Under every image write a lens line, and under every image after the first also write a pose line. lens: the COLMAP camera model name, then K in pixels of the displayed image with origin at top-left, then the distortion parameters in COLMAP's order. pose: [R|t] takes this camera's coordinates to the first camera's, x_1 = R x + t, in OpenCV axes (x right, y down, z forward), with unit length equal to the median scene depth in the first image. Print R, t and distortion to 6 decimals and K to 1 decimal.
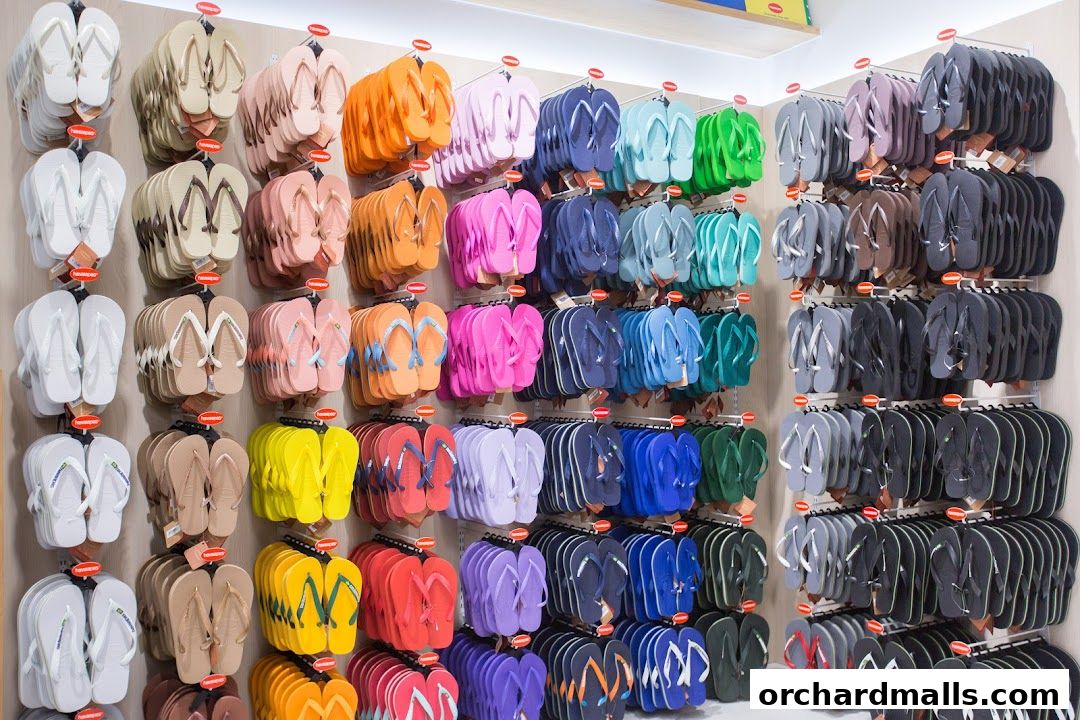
lens RADIAL K [[608.8, 0, 540.0], [0, 608.8, 360.0], [0, 0, 1]] dist [-0.005258, -0.000687]
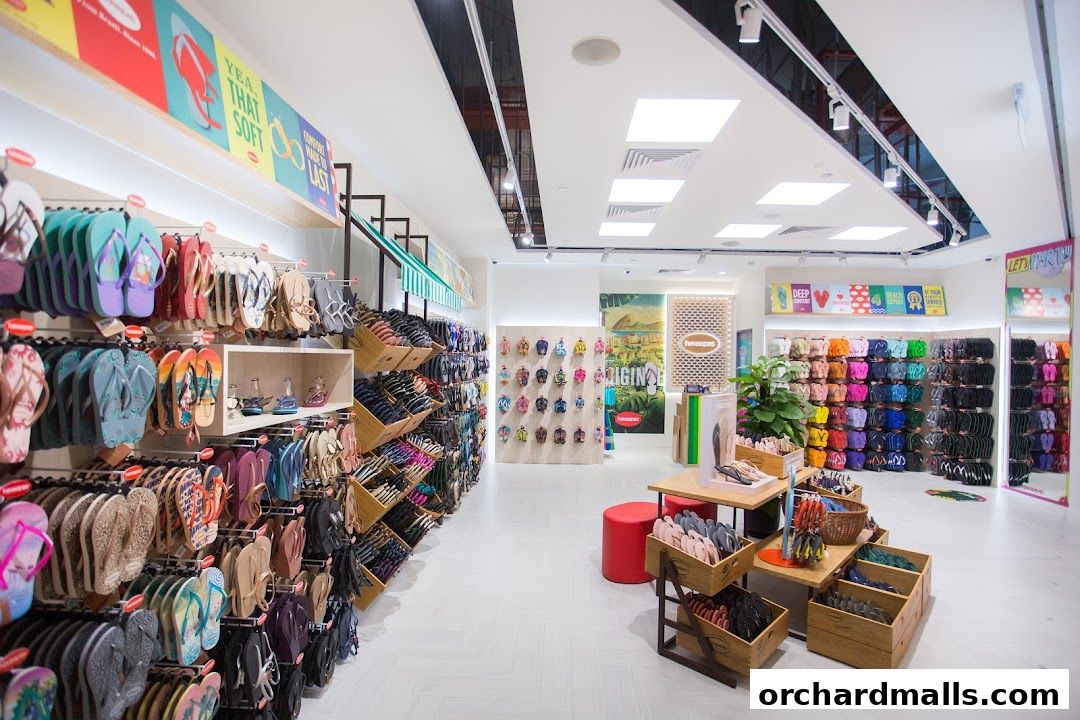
lens RADIAL K [[608.8, 0, 540.0], [0, 608.8, 360.0], [0, 0, 1]] dist [-0.005258, -0.000687]
pose [[0.876145, 0.039538, -0.480424, 0.035590], [0.019488, 0.992911, 0.117256, -0.904307], [0.481654, -0.112095, 0.869163, -4.480767]]
